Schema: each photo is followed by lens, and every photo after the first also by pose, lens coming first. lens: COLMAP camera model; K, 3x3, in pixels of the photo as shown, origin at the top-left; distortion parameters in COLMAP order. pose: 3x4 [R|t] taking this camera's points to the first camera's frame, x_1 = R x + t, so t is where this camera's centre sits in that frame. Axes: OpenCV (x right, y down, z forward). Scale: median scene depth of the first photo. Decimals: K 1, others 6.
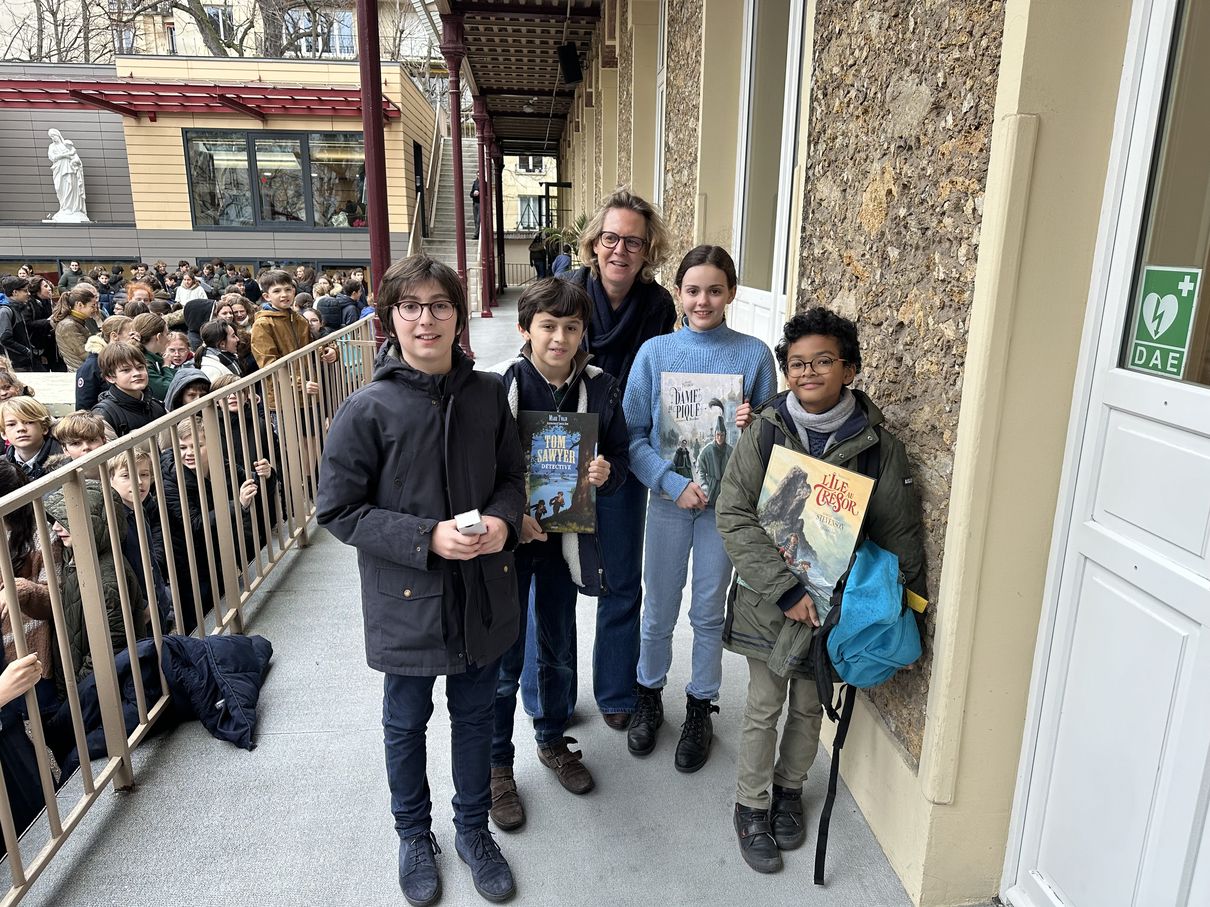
lens RADIAL K [[877.9, 0, 621.5], [0, 877.9, 471.0], [0, 0, 1]] dist [0.023456, -0.031855]
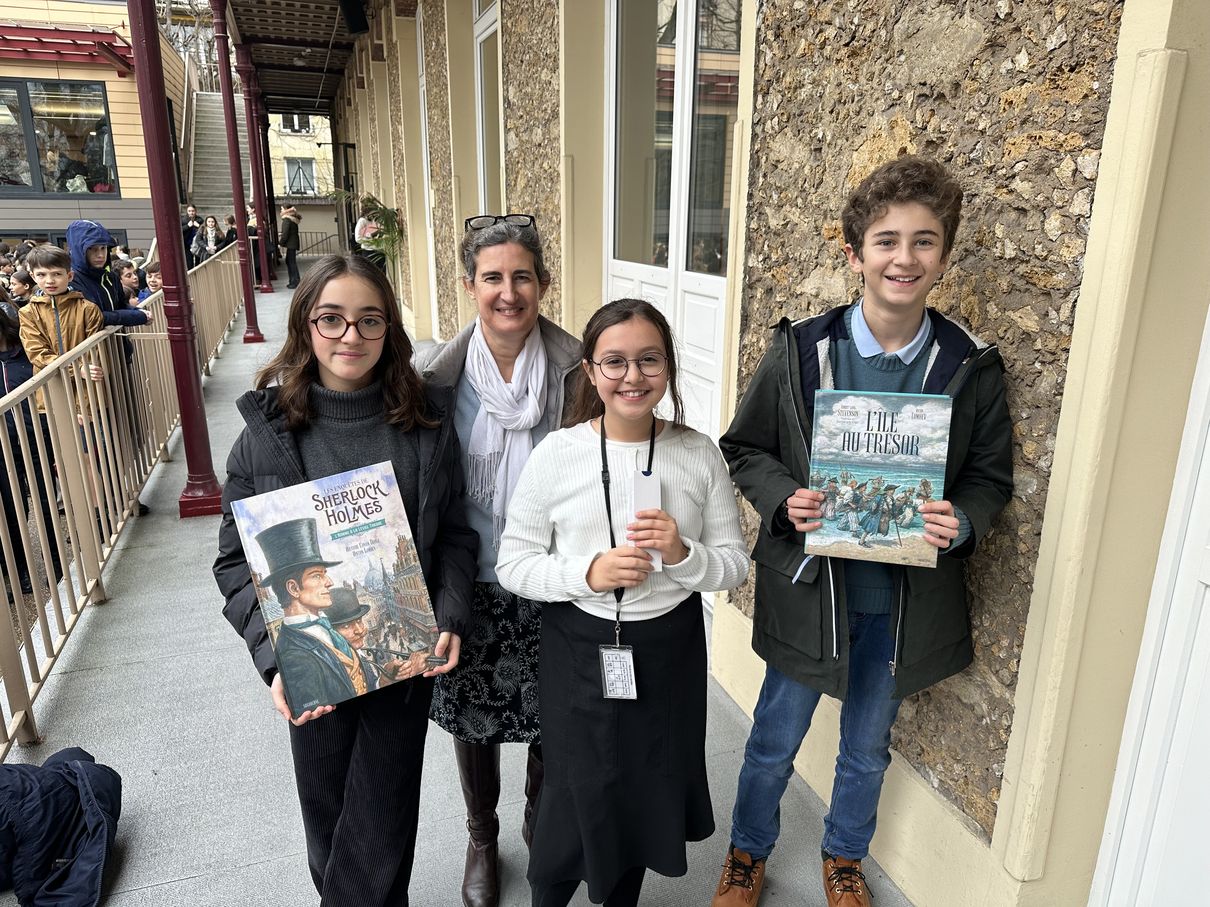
lens RADIAL K [[877.9, 0, 637.1], [0, 877.9, 464.4], [0, 0, 1]] dist [0.023456, -0.031855]
pose [[0.967618, -0.069926, 0.242540, -0.061965], [0.063369, 0.997385, 0.034741, -0.025554], [-0.244335, -0.018247, 0.969519, 0.095972]]
